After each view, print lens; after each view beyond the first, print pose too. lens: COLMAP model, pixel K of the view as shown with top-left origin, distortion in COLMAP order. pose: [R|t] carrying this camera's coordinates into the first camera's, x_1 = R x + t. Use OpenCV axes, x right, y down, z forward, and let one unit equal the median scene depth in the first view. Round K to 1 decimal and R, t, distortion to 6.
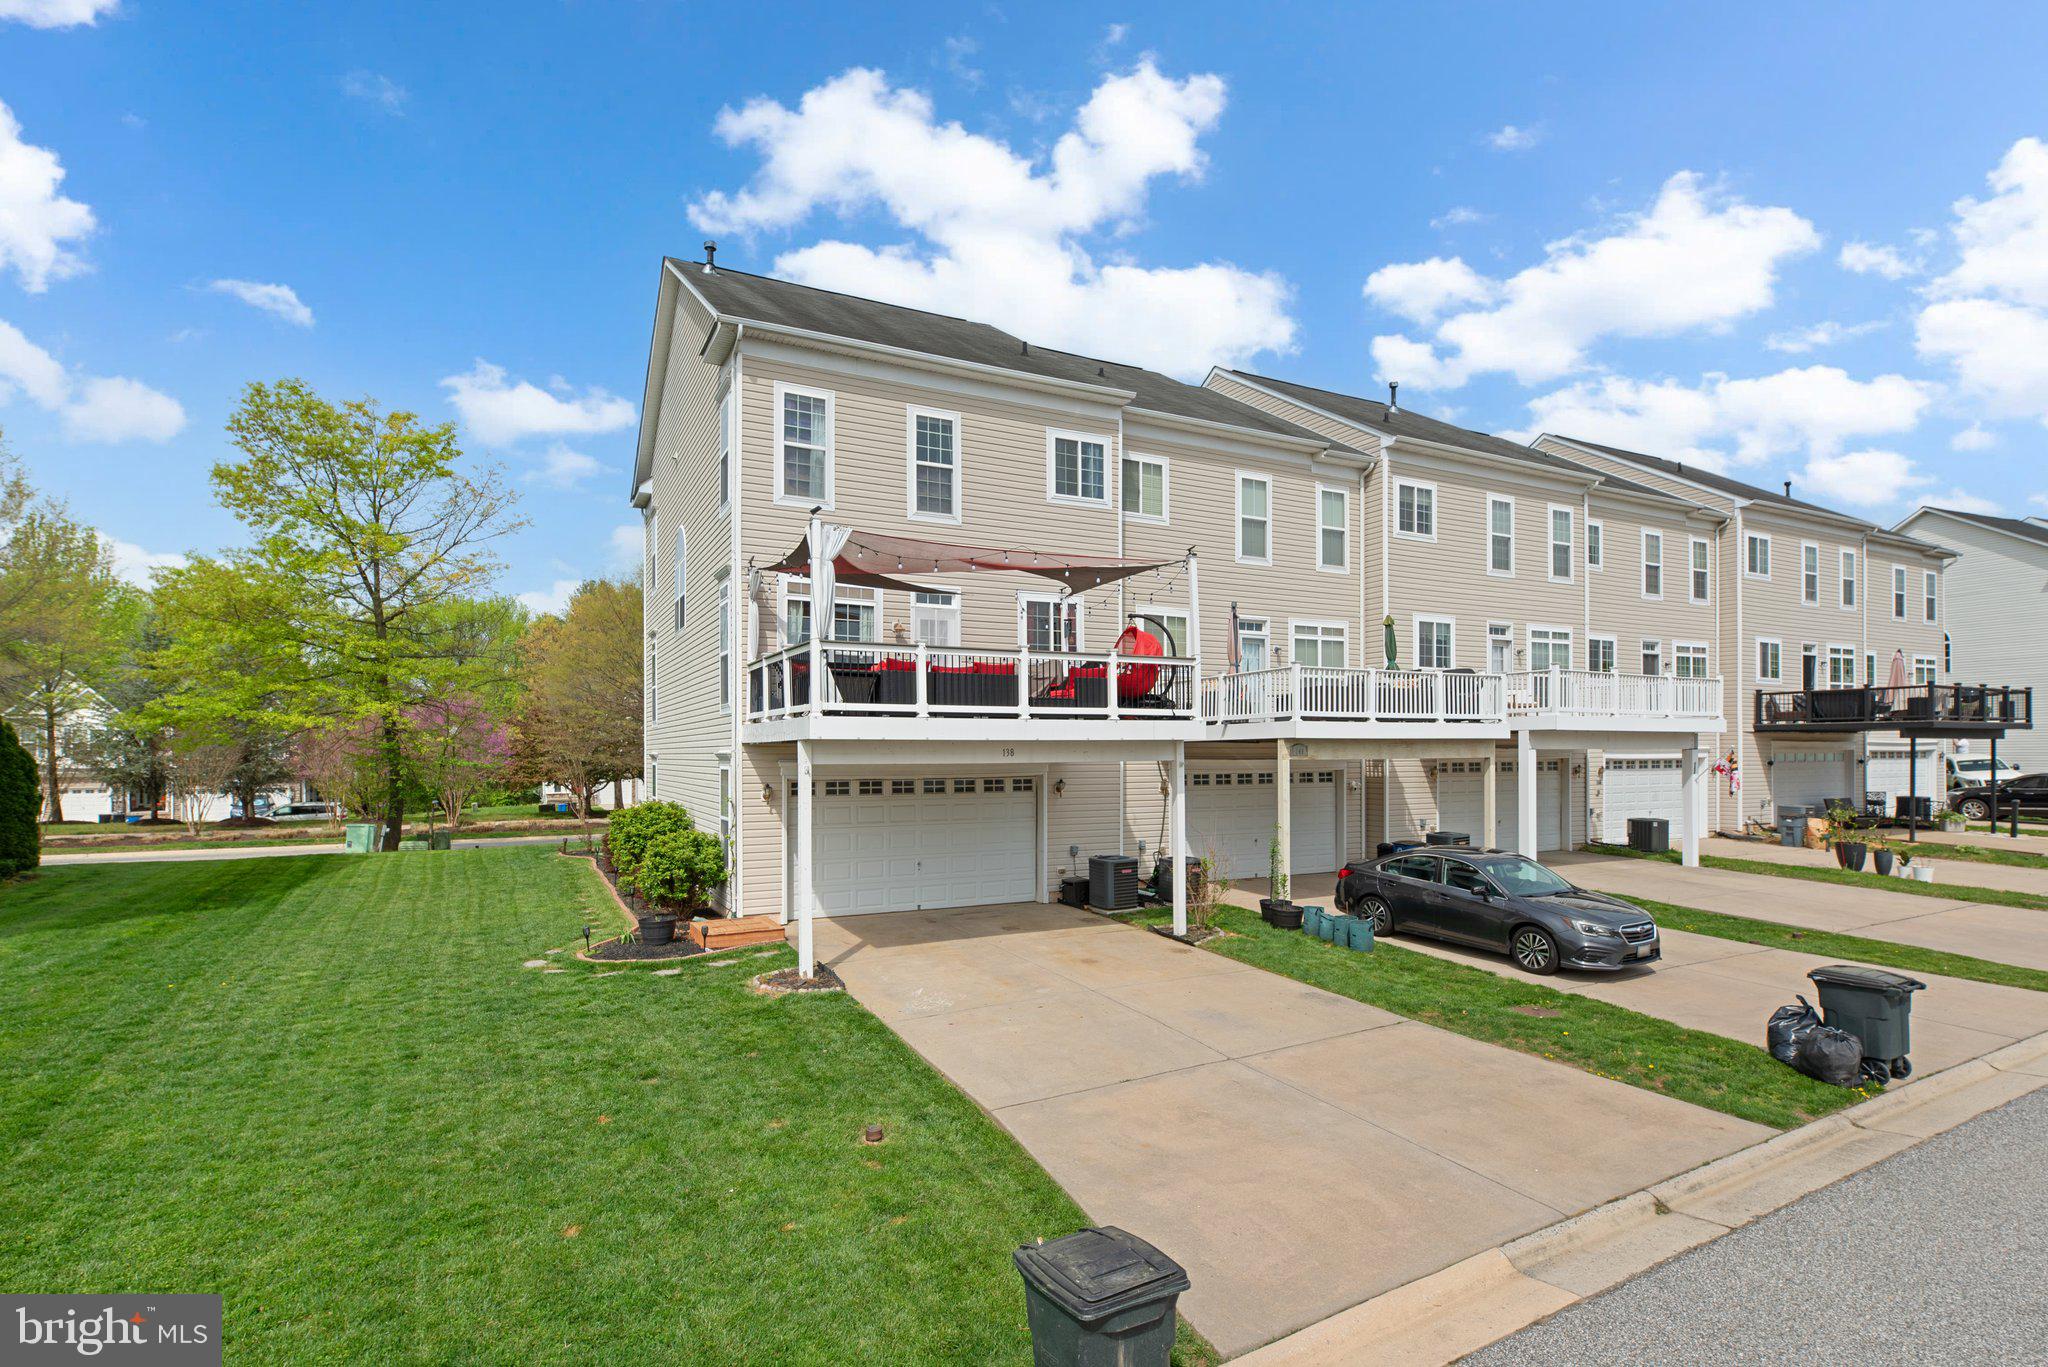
lens RADIAL K [[953.8, 0, 1097.8], [0, 953.8, 732.5], [0, 0, 1]] dist [0.001203, -0.000694]
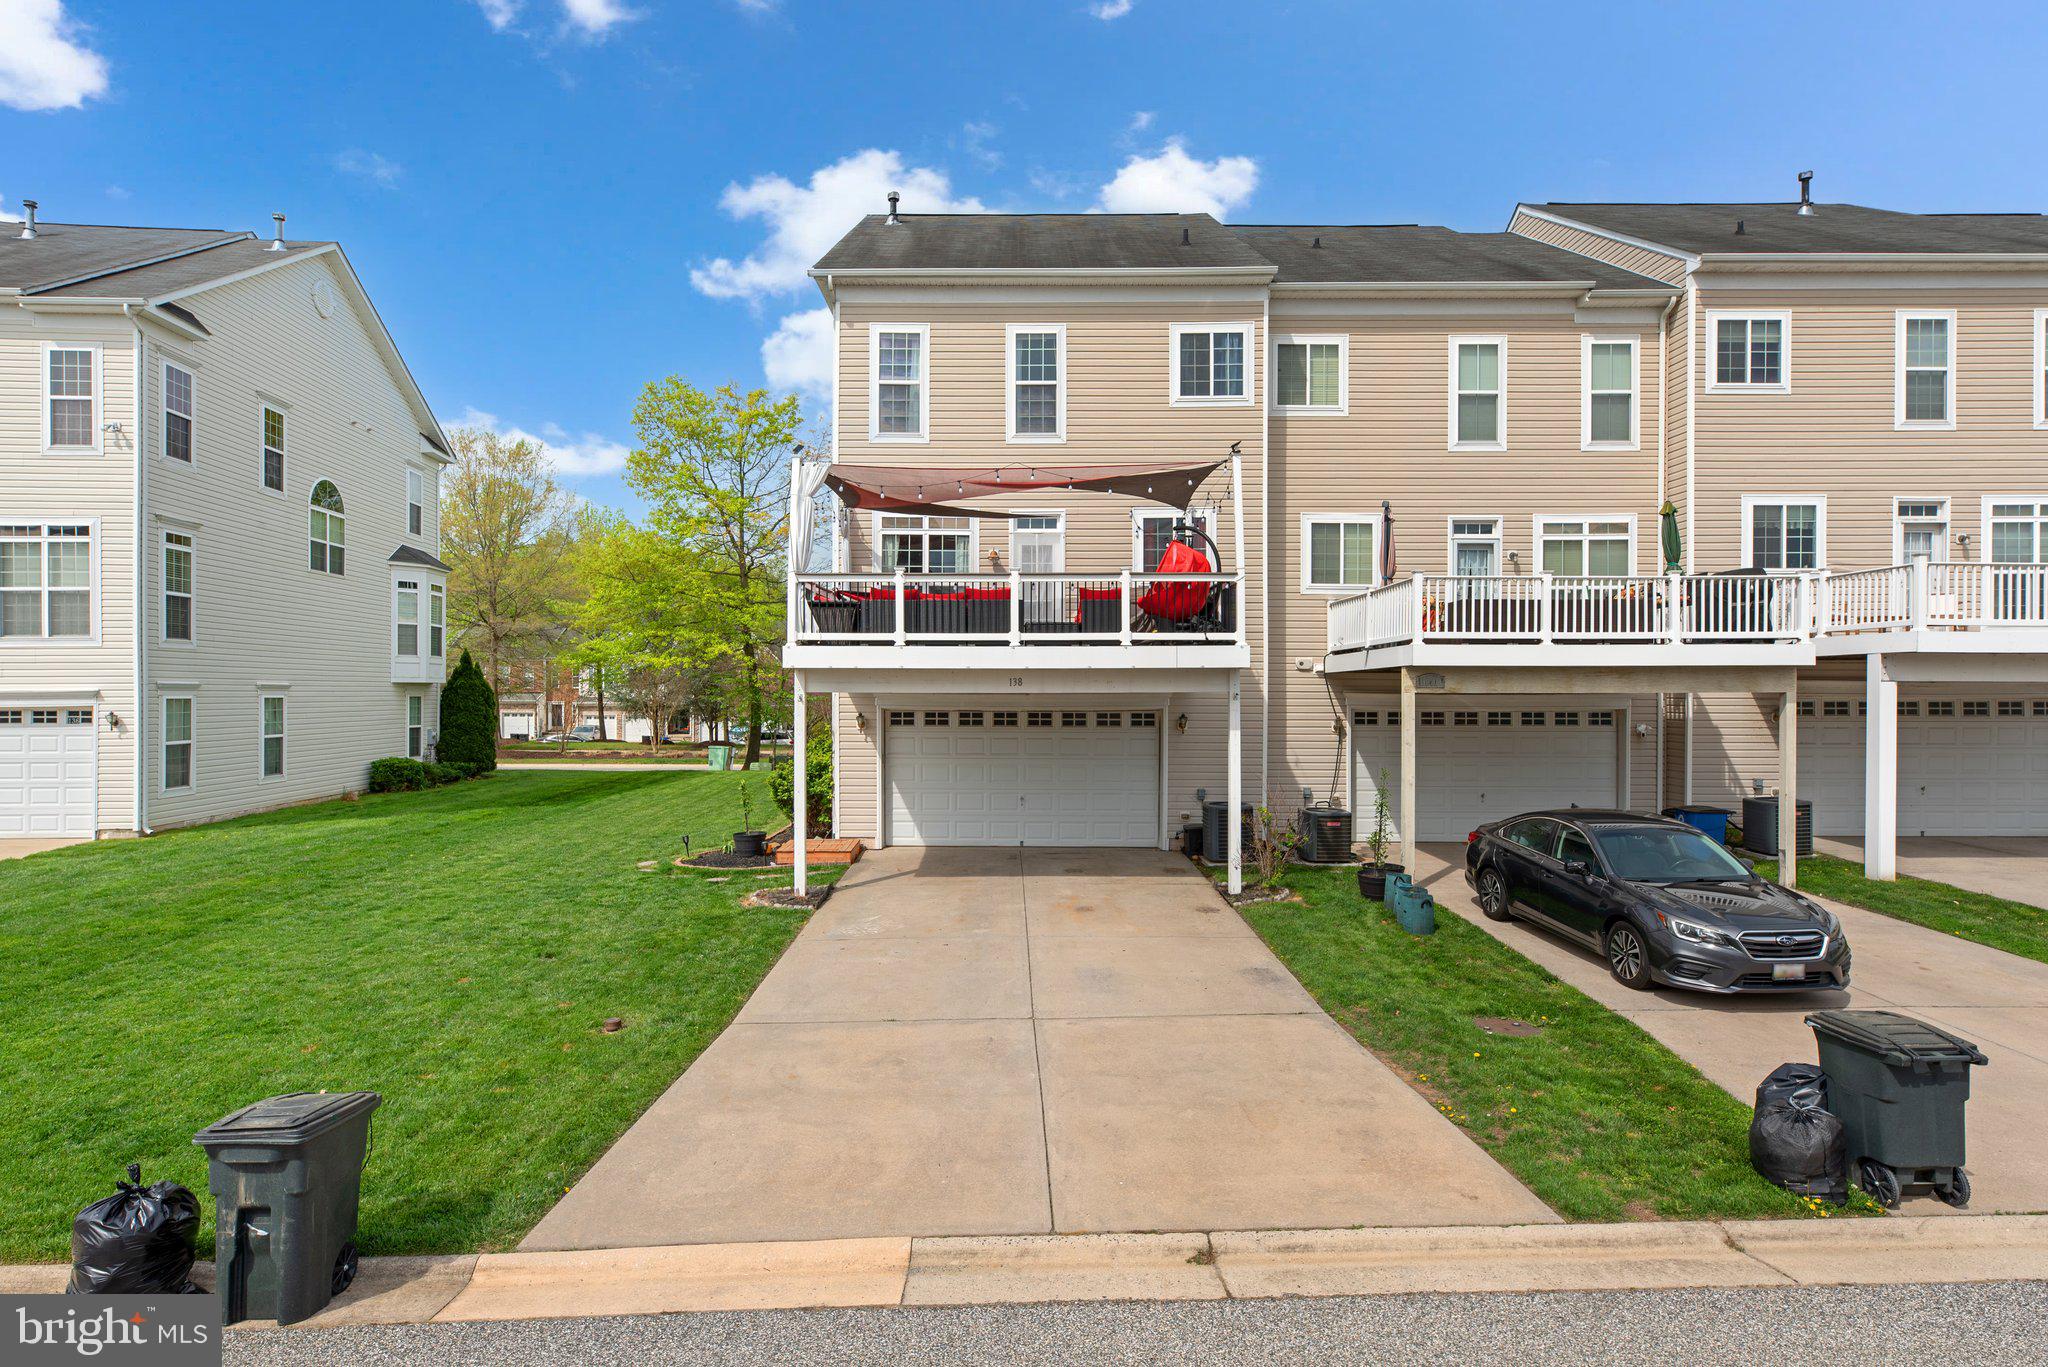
lens RADIAL K [[1038.7, 0, 1023.1], [0, 1038.7, 681.0], [0, 0, 1]] dist [-0.000445, 0.000800]
pose [[0.889814, -0.000373, -0.456323, 0.292254], [0.006013, 0.999922, 0.010906, 0.006660], [0.456284, -0.012448, 0.889747, 0.064394]]
